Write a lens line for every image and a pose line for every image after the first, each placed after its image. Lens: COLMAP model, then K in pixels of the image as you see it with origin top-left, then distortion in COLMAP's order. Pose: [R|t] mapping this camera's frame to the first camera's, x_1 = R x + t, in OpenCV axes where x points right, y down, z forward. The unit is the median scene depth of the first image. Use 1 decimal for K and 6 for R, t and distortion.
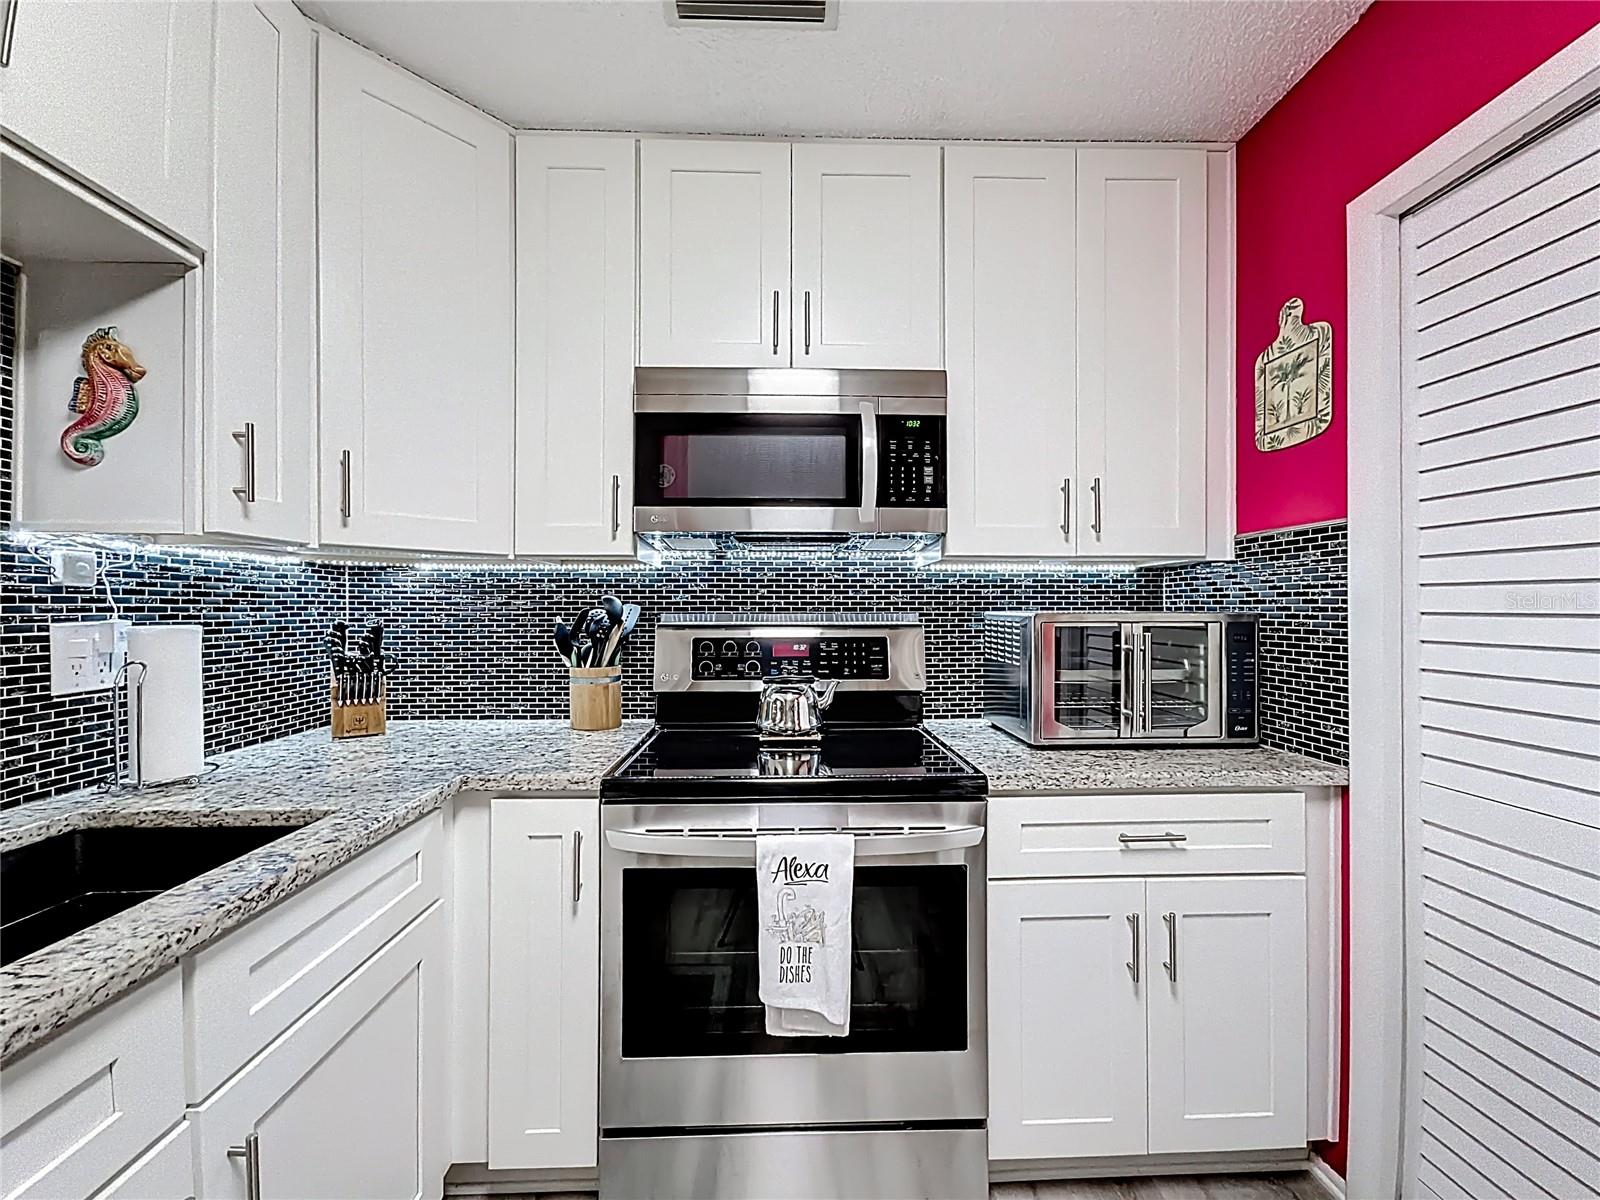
lens RADIAL K [[650.4, 0, 800.1], [0, 650.4, 606.5], [0, 0, 1]] dist [0.004805, 0.000073]
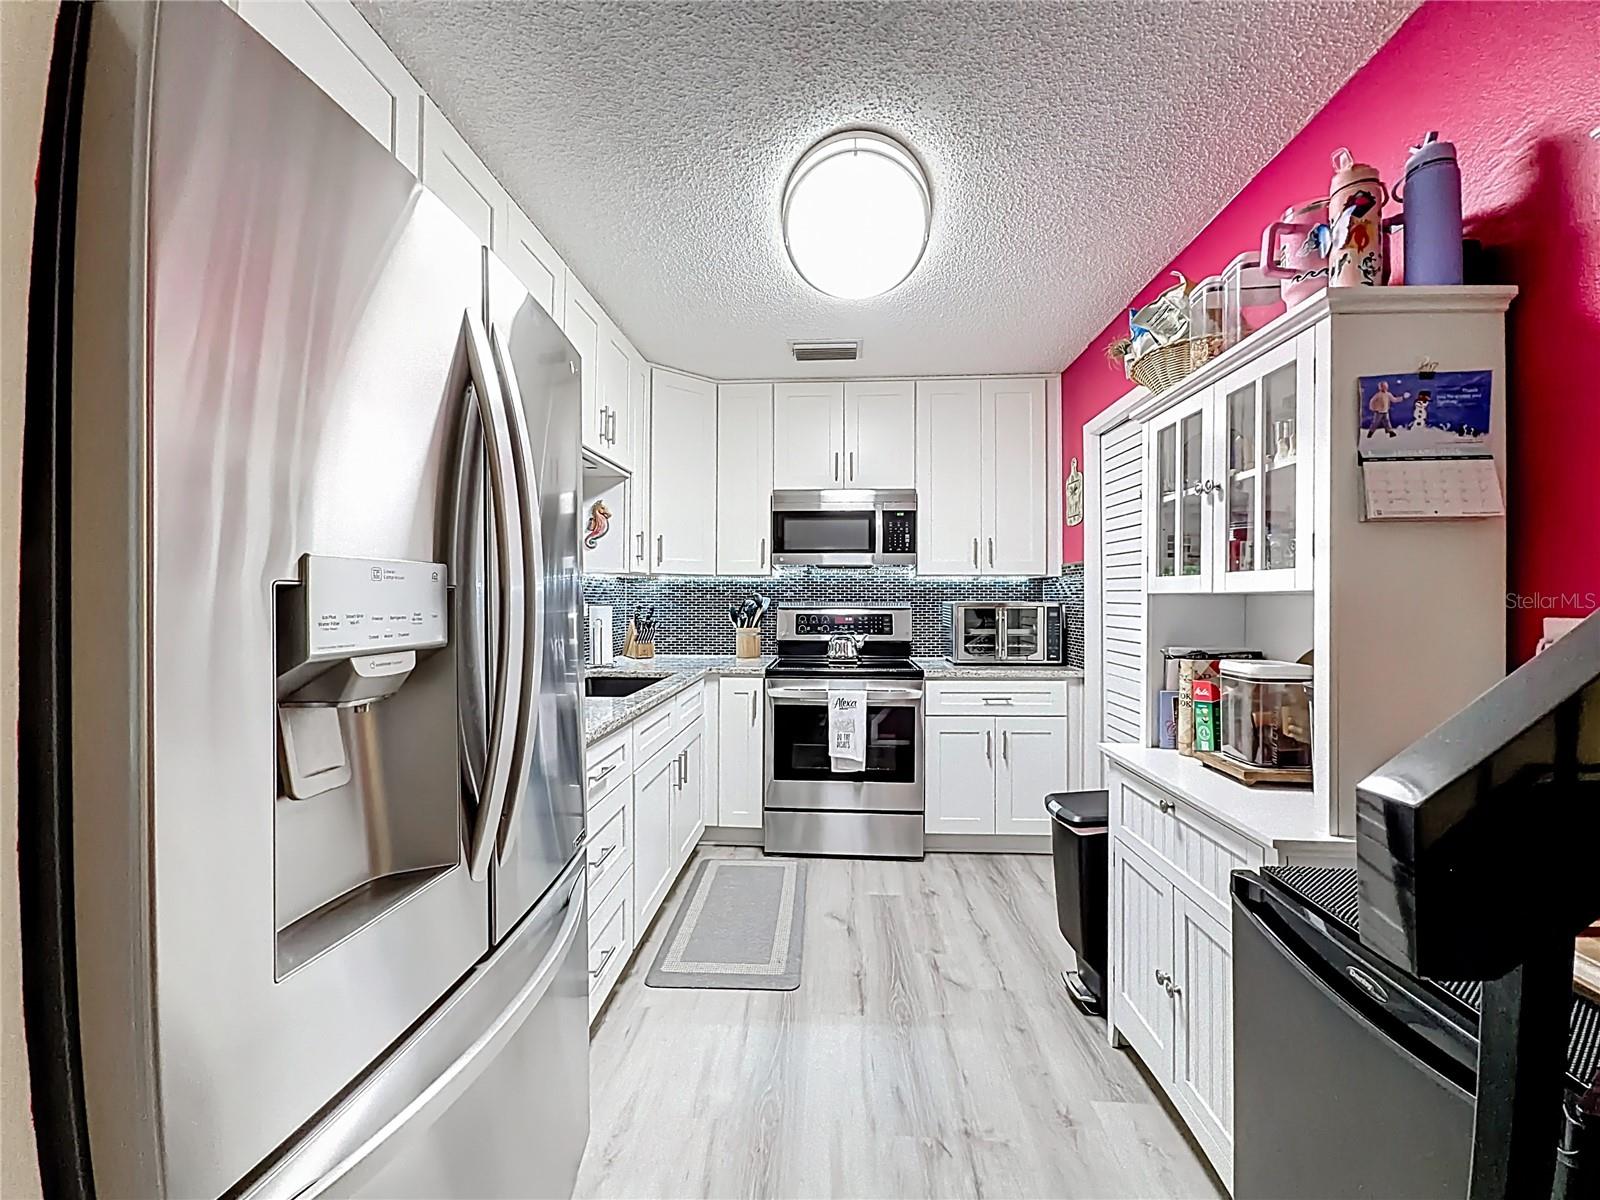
lens RADIAL K [[650.4, 0, 807.0], [0, 650.4, 597.6], [0, 0, 1]] dist [0.004805, 0.000073]
pose [[0.995964, 0.002225, -0.089731, 0.061263], [-0.002099, 0.999997, 0.001491, -0.007792], [0.089734, -0.001296, 0.995965, -1.206375]]
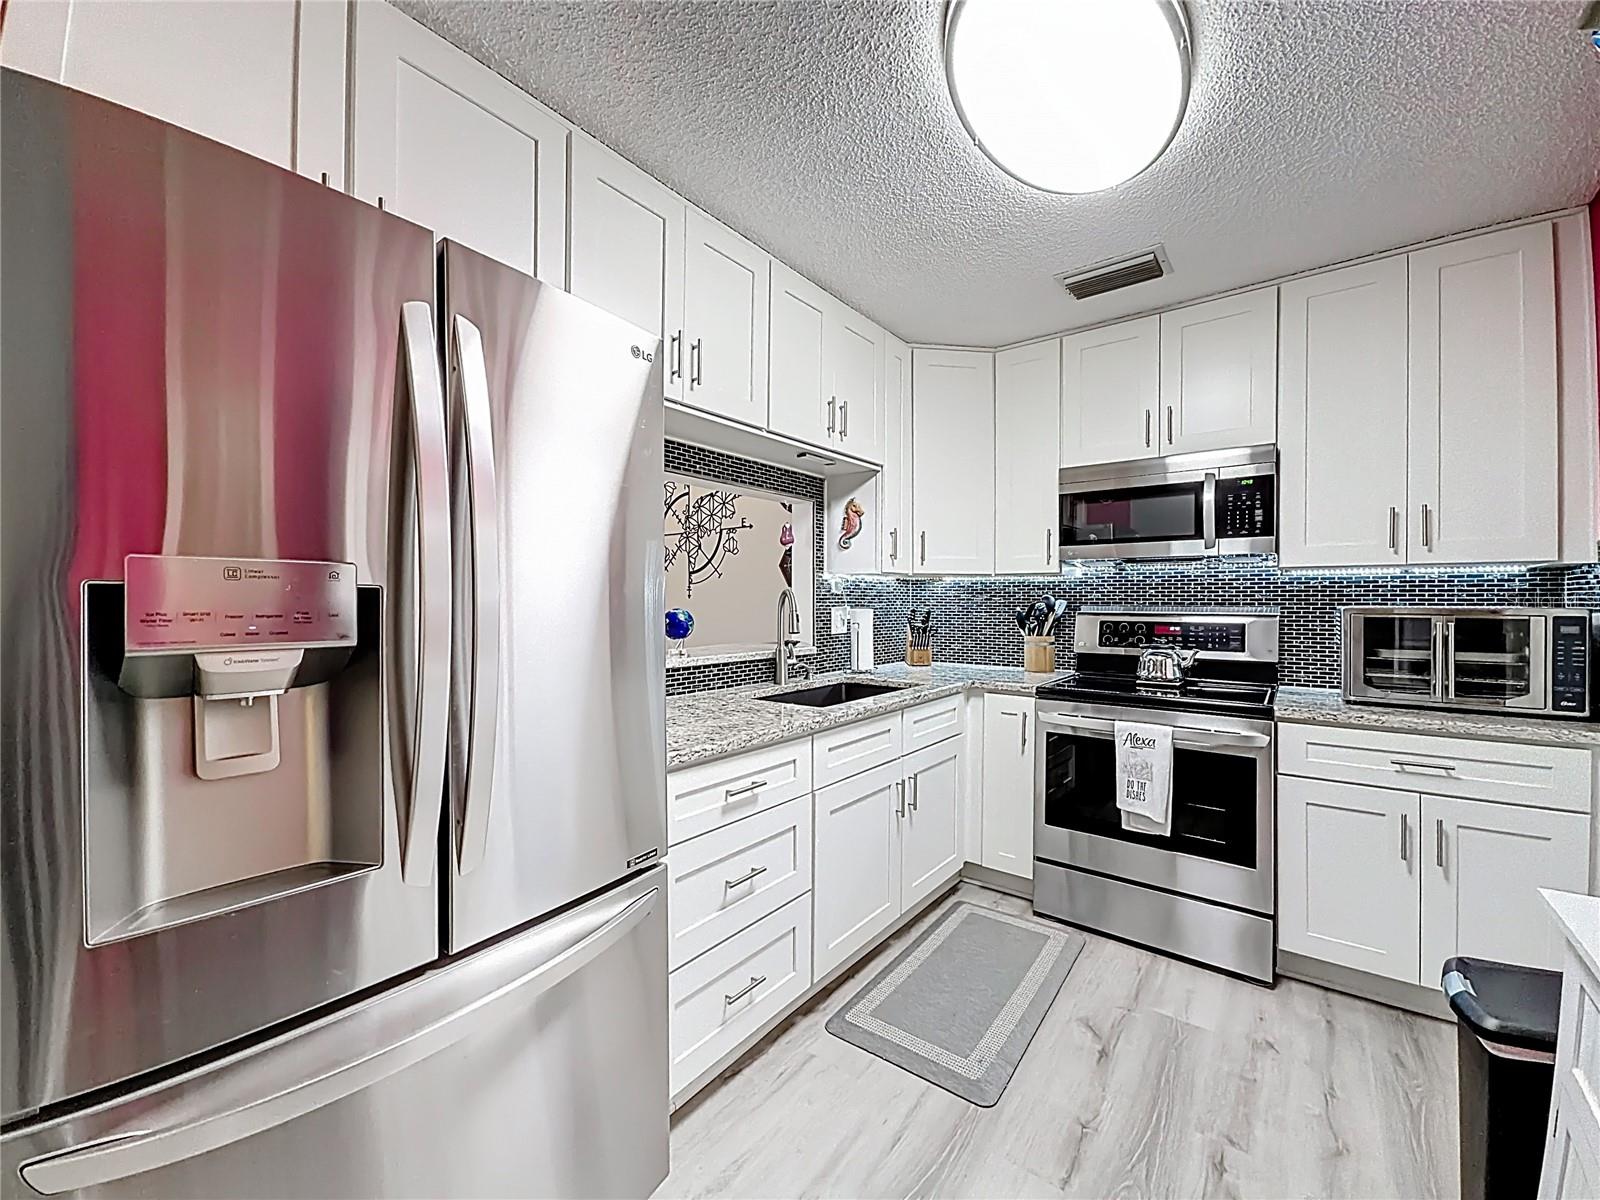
lens RADIAL K [[650.4, 0, 801.4], [0, 650.4, 601.5], [0, 0, 1]] dist [0.004805, 0.000073]
pose [[0.768475, 0.003923, -0.639868, 0.356539], [-0.002138, 0.999991, 0.003563, -0.004934], [0.639877, -0.001370, 0.768477, -0.852260]]
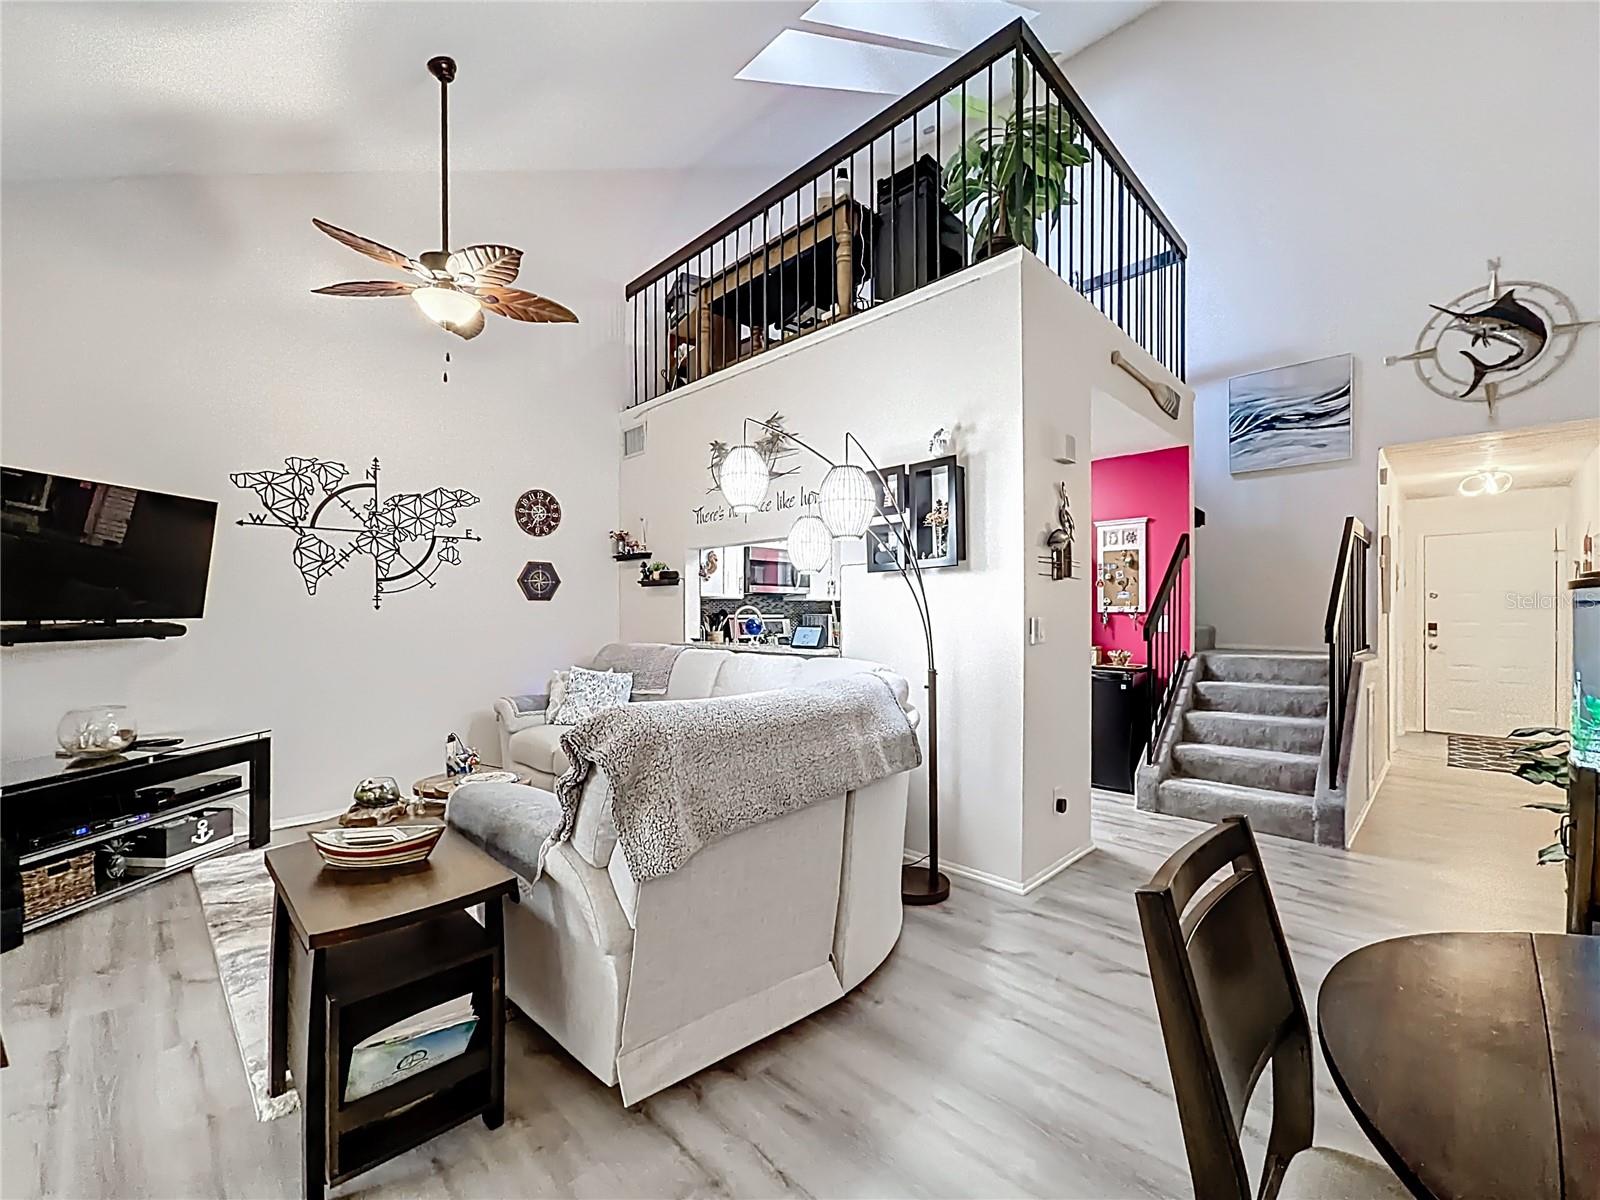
lens RADIAL K [[650.4, 0, 799.9], [0, 650.4, 608.7], [0, 0, 1]] dist [0.004805, 0.000073]
pose [[0.734855, 0.003828, 0.678214, -2.636246], [-0.001885, 0.999992, -0.003602, -0.006271], [-0.678222, 0.001368, 0.734856, -1.929339]]
